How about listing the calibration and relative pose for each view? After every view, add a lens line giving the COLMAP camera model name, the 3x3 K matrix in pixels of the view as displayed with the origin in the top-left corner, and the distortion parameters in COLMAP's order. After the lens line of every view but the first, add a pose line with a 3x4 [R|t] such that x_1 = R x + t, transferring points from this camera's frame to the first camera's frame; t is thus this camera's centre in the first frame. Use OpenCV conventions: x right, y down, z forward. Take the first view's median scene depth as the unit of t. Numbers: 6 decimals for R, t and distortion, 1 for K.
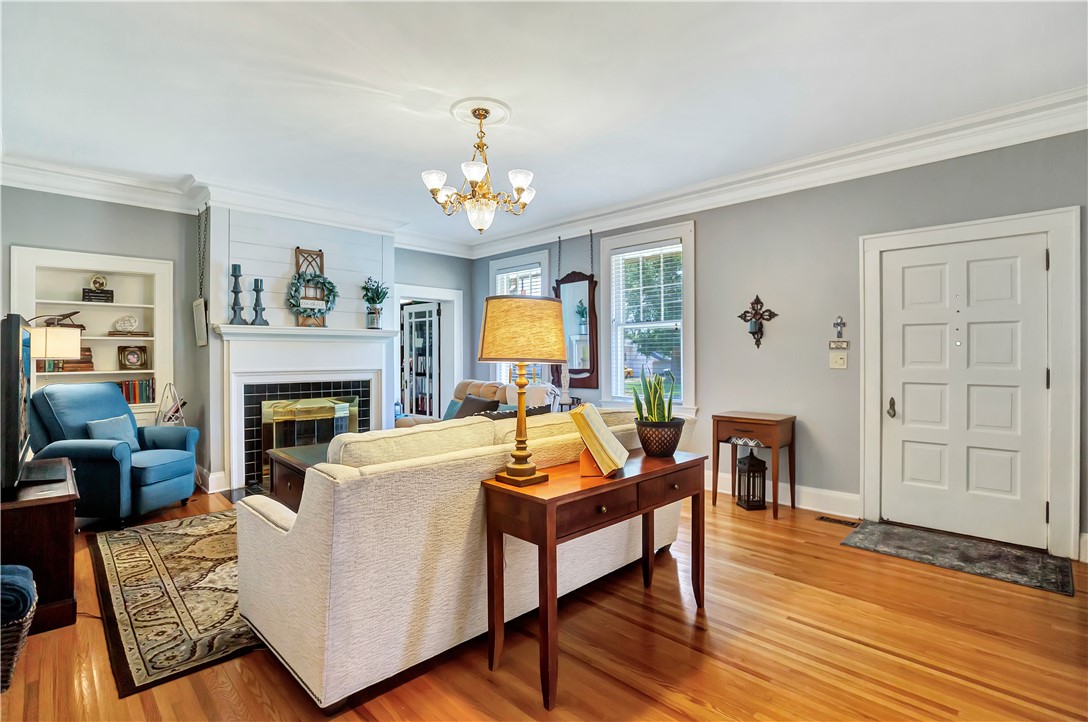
lens RADIAL K [[510.0, 0, 549.1], [0, 510.0, 358.6], [0, 0, 1]] dist [-0.015361, 0.000634]
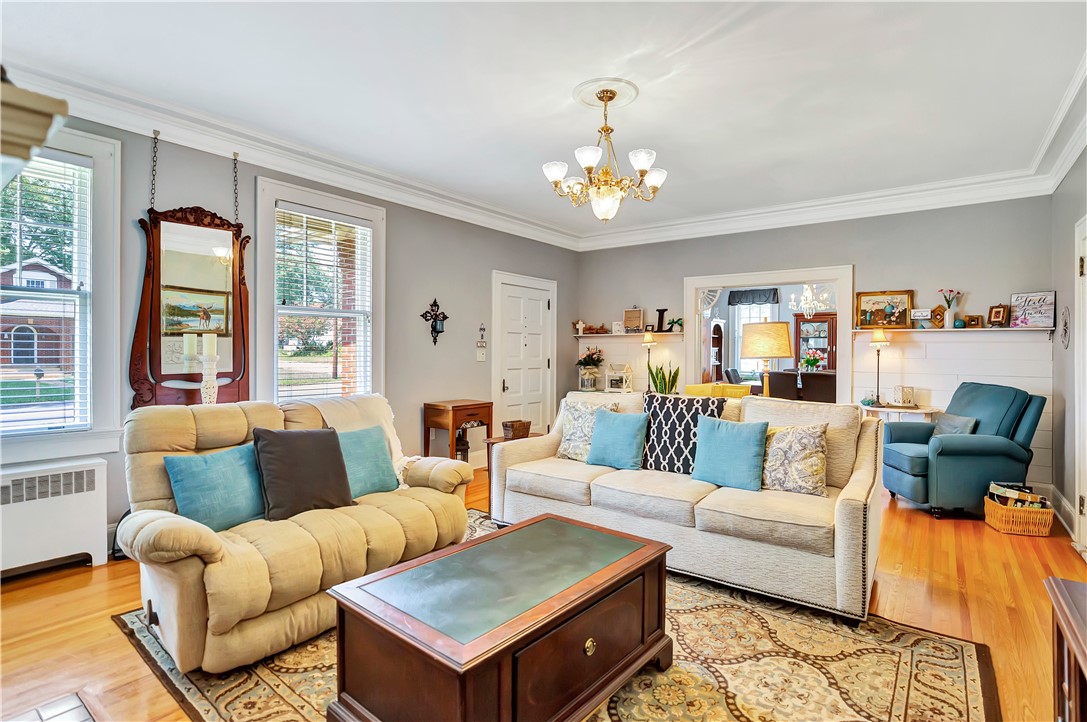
lens RADIAL K [[509.6, 0, 548.1], [0, 509.6, 355.8], [0, 0, 1]] dist [-0.015361, 0.000634]
pose [[-0.121894, -0.013901, 0.992446, -1.310898], [-0.002989, 0.999903, 0.013638, -0.019723], [-0.992539, -0.001304, -0.121923, 1.507668]]
